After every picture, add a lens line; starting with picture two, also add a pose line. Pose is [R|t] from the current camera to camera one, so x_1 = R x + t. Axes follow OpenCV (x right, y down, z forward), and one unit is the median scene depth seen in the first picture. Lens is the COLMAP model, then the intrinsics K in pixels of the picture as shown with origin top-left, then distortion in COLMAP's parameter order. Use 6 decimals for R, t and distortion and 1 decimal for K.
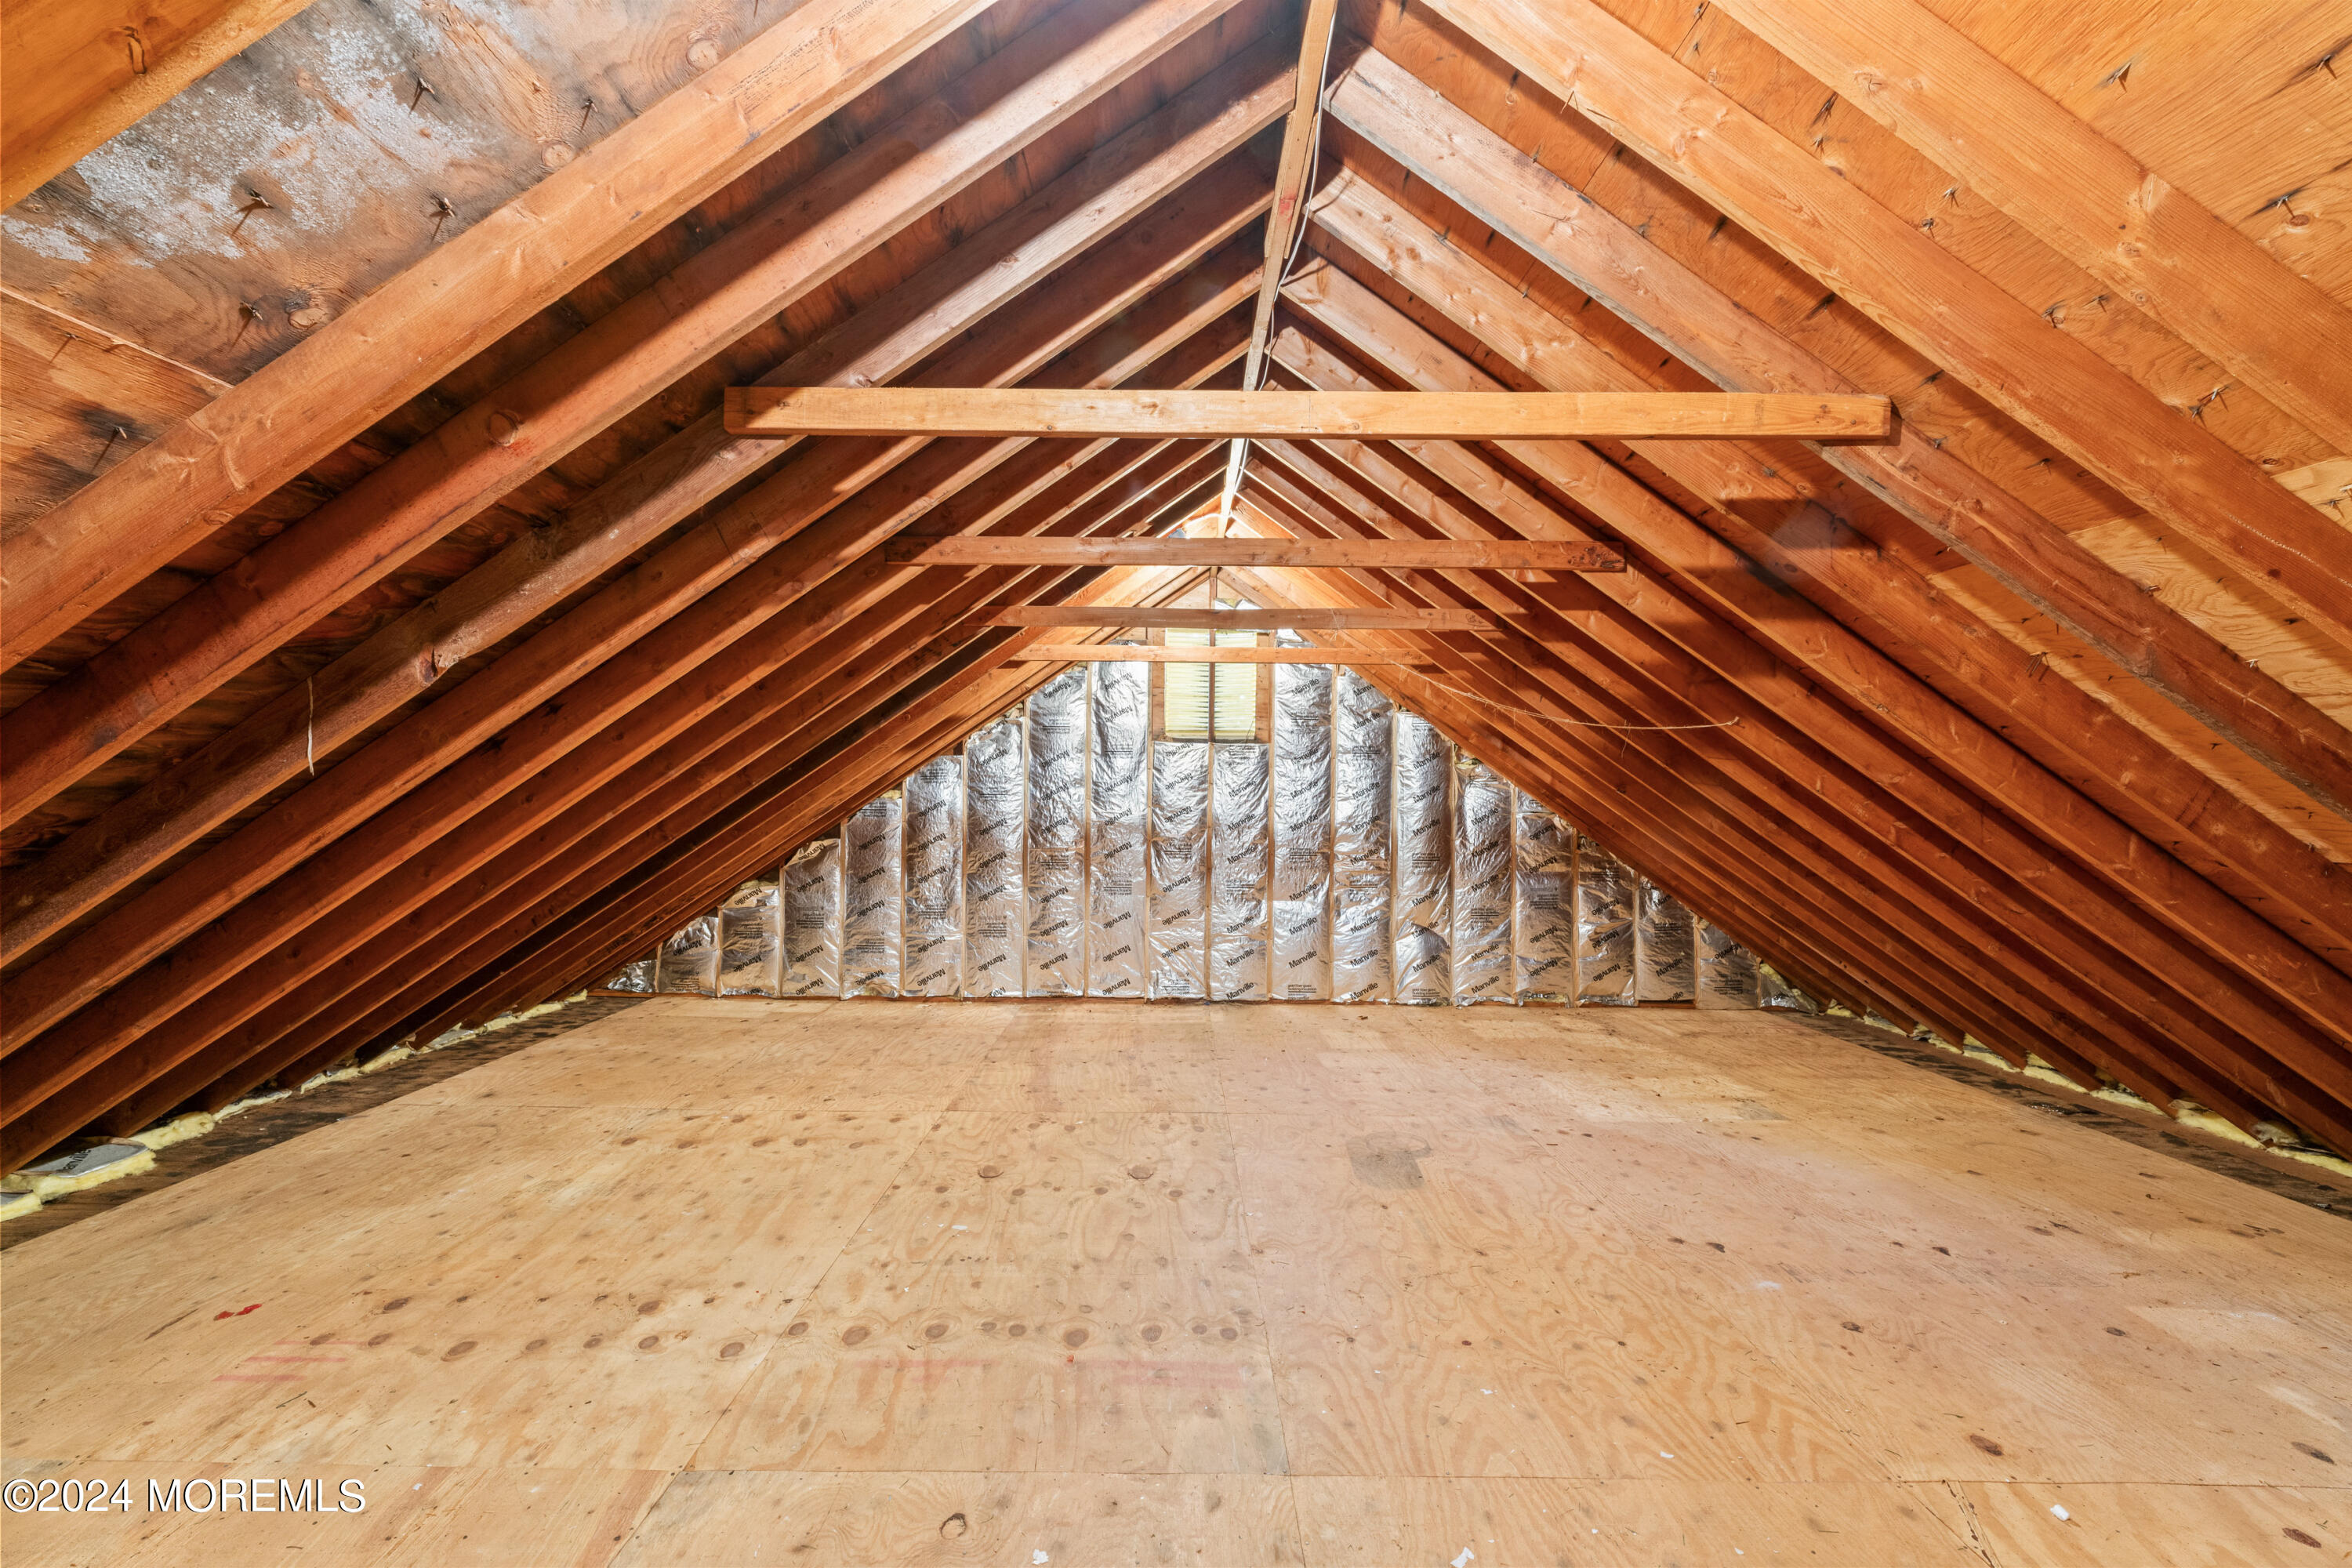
lens RADIAL K [[1074.8, 0, 1179.1], [0, 1074.8, 758.7], [0, 0, 1]] dist [0.000249, 0.000637]
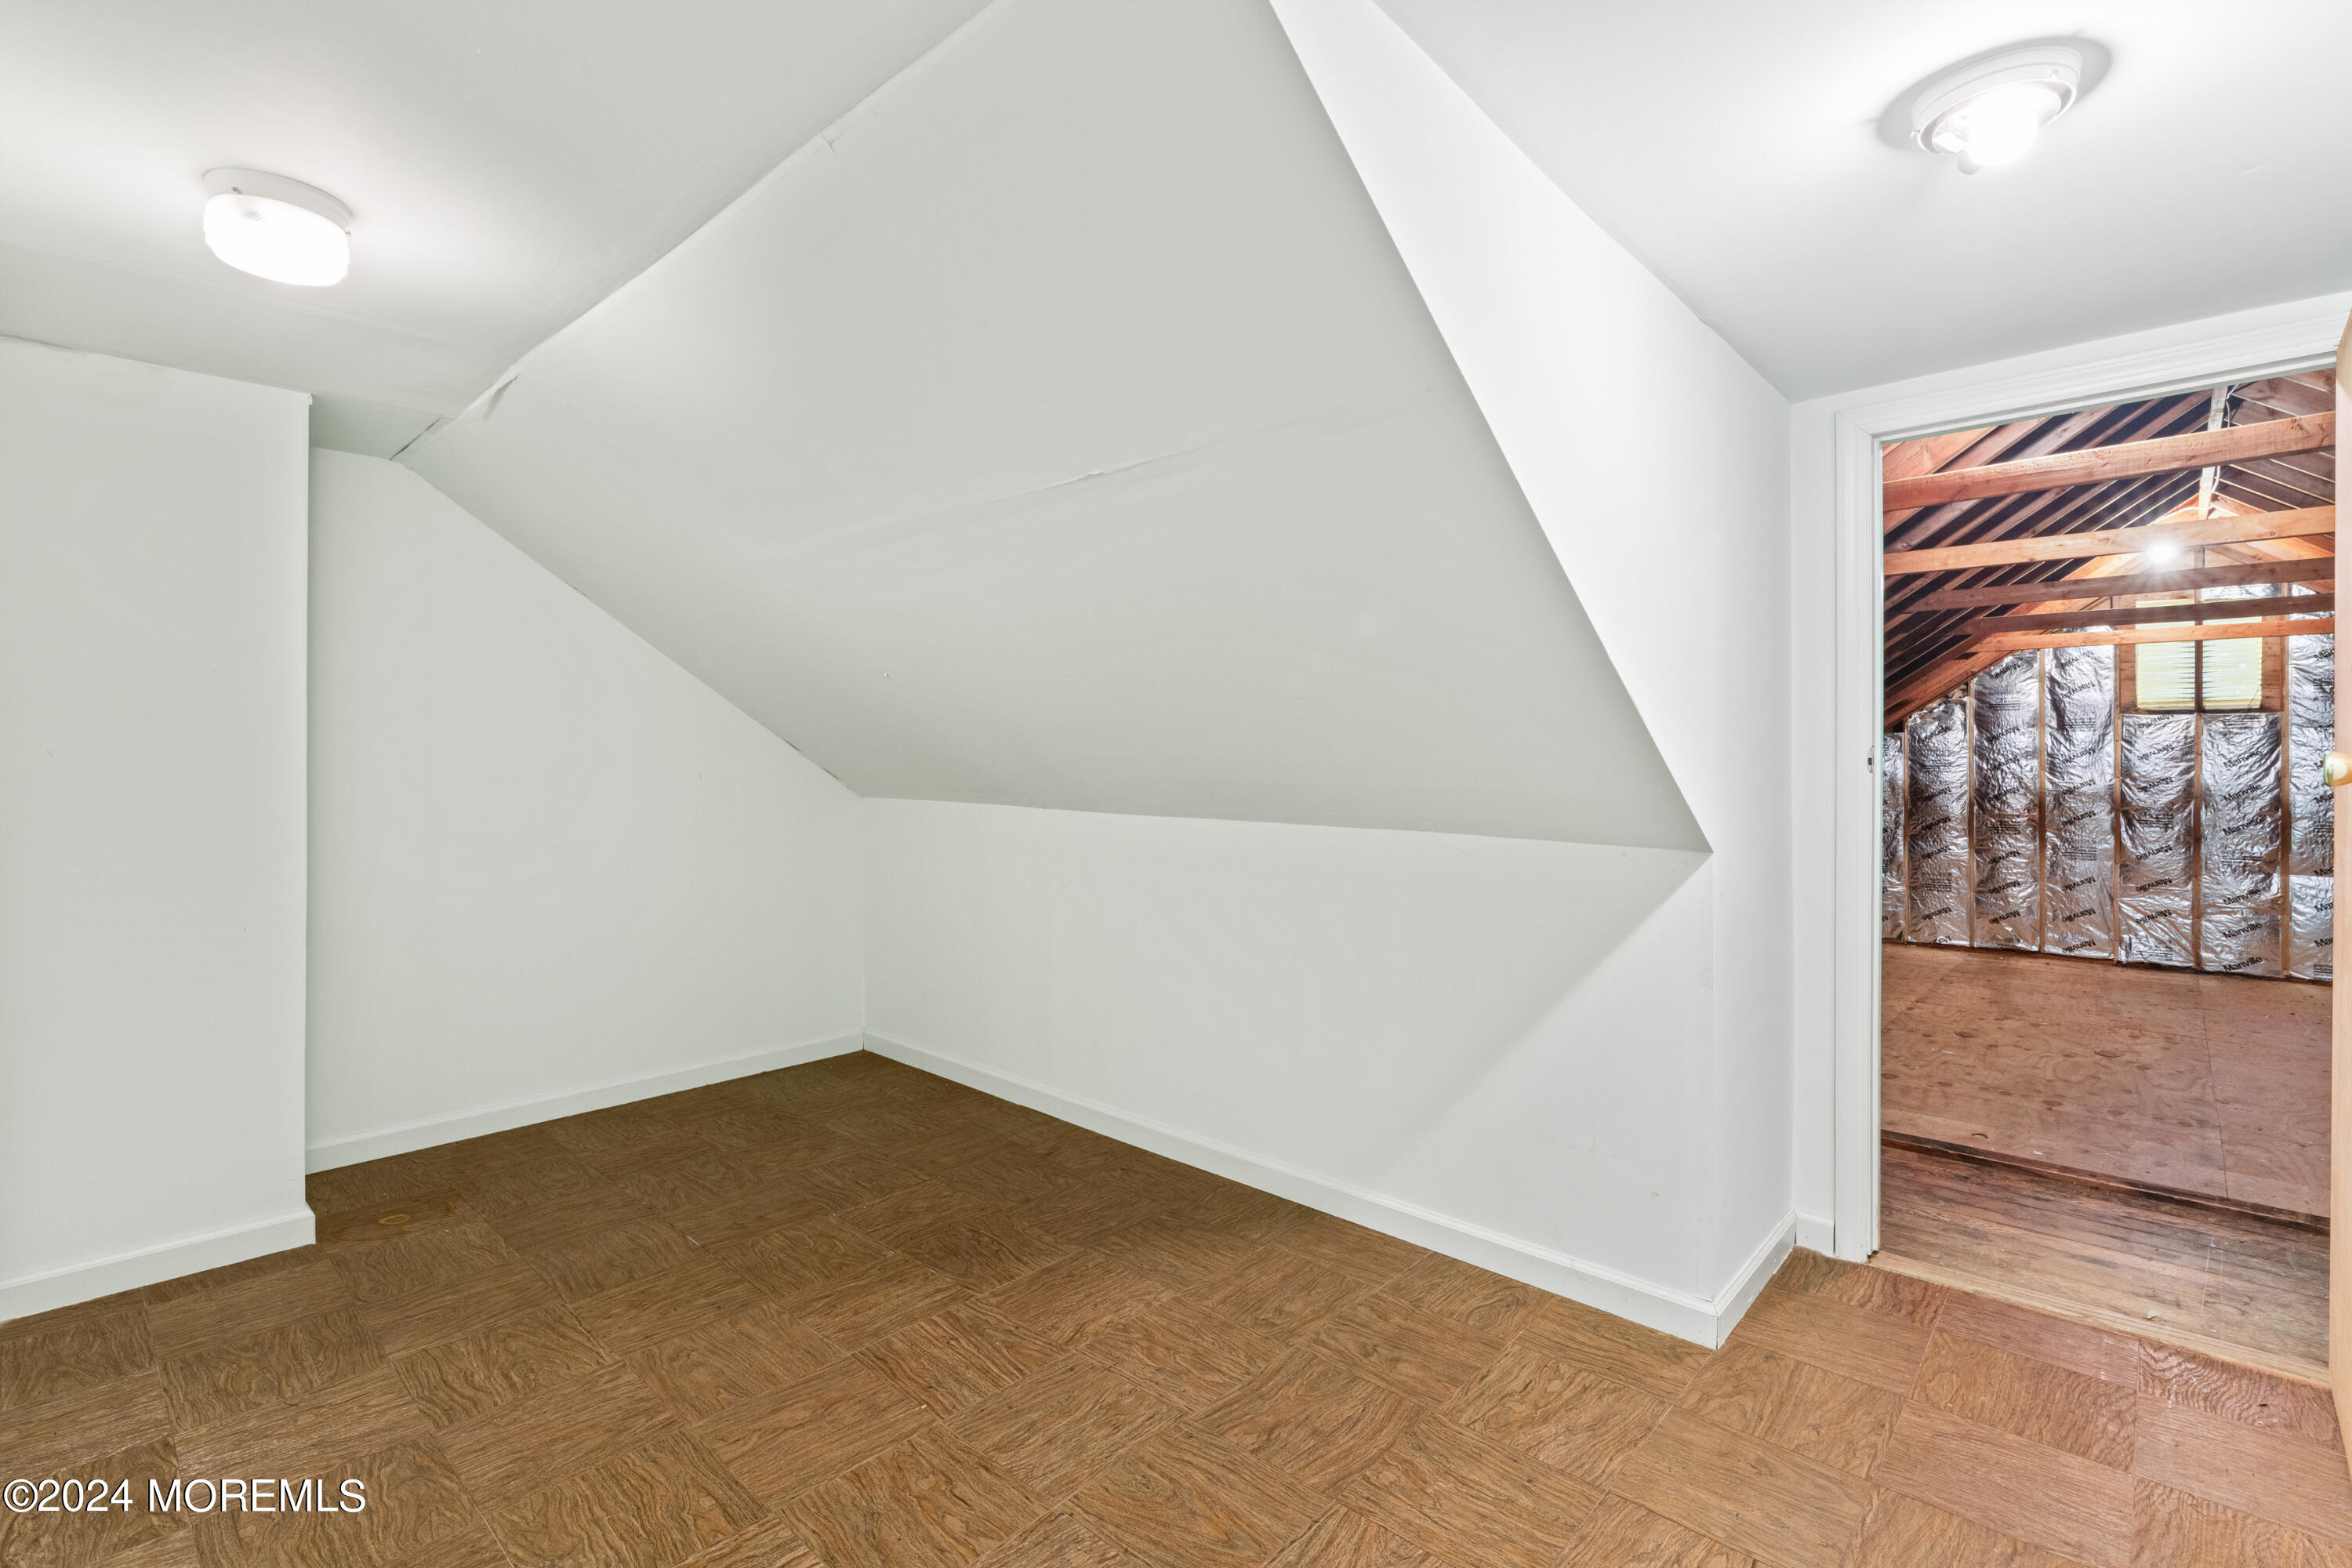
lens RADIAL K [[1074.8, 0, 1179.1], [0, 1074.8, 758.7], [0, 0, 1]] dist [0.000249, 0.000637]
pose [[0.731697, -0.009448, -0.681564, 0.017388], [0.025679, 0.999576, 0.013711, -0.010793], [0.681146, -0.027534, 0.731630, -0.381585]]
